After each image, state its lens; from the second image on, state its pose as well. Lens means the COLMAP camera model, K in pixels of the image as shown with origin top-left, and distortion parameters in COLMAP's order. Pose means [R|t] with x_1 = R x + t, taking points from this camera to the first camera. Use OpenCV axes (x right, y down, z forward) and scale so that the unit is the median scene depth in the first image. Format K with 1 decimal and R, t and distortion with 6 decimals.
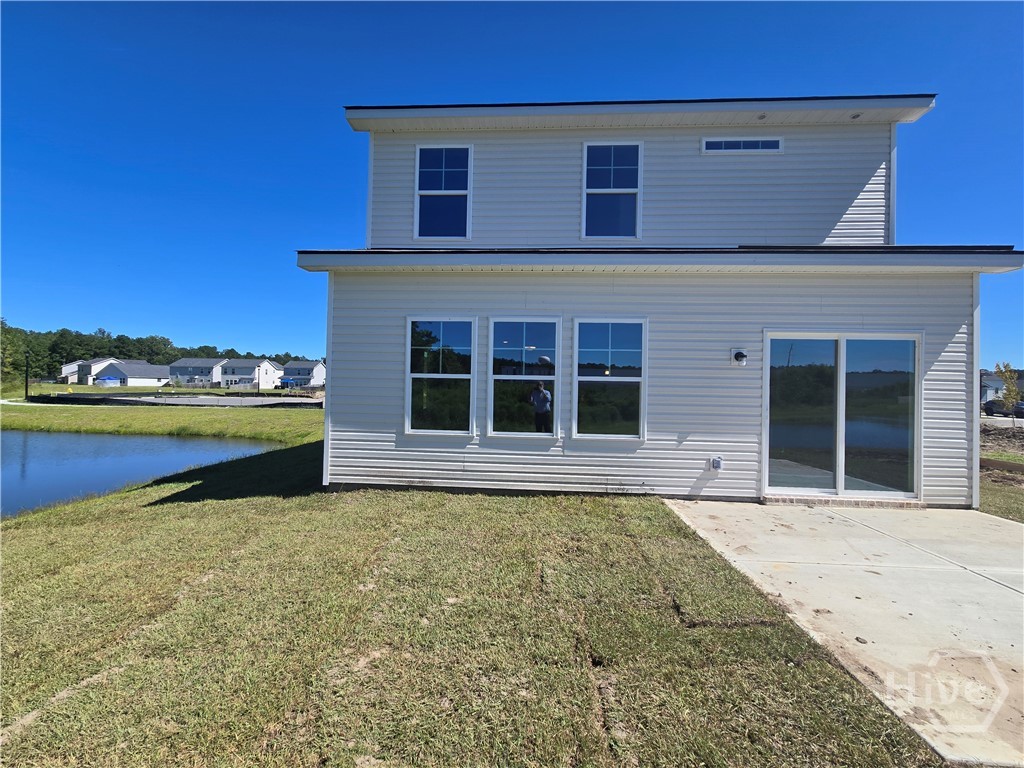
lens RADIAL K [[475.0, 0, 512.2], [0, 475.0, 375.6], [0, 0, 1]] dist [0.000176, 0.000125]
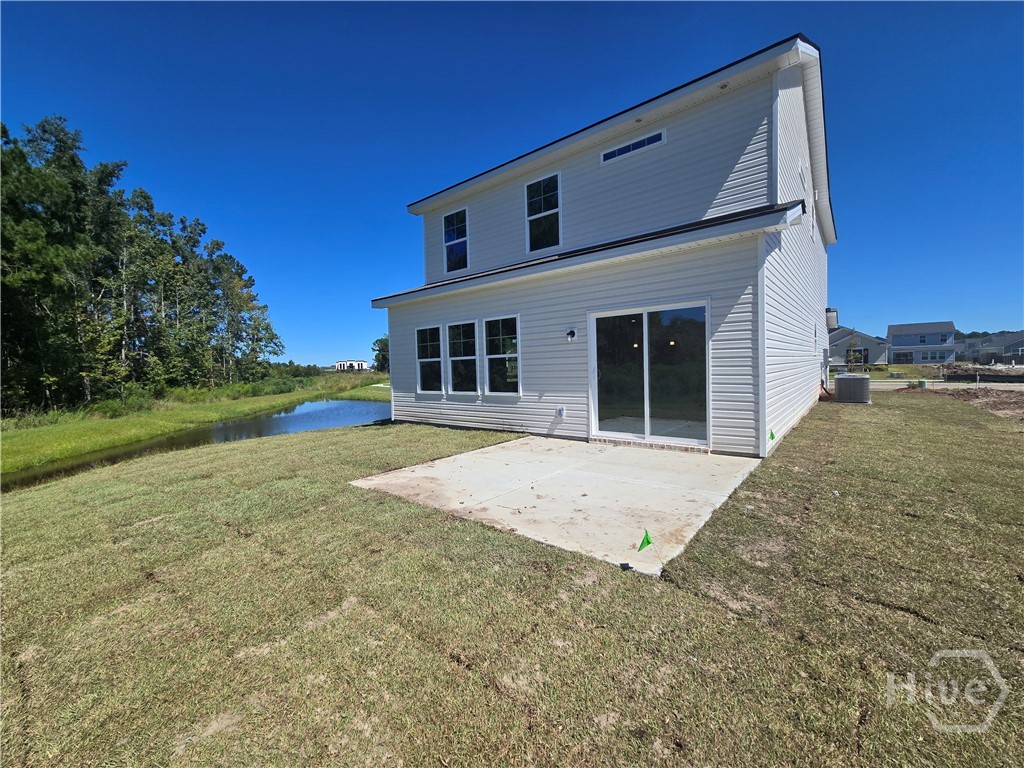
lens RADIAL K [[419.4, 0, 508.6], [0, 419.4, 382.9], [0, 0, 1]] dist [0.000550, -0.000122]
pose [[0.808845, -0.022682, -0.587584, 0.997372], [0.070297, 0.995819, 0.058327, 0.015002], [0.583805, -0.088484, 0.807058, -0.078777]]
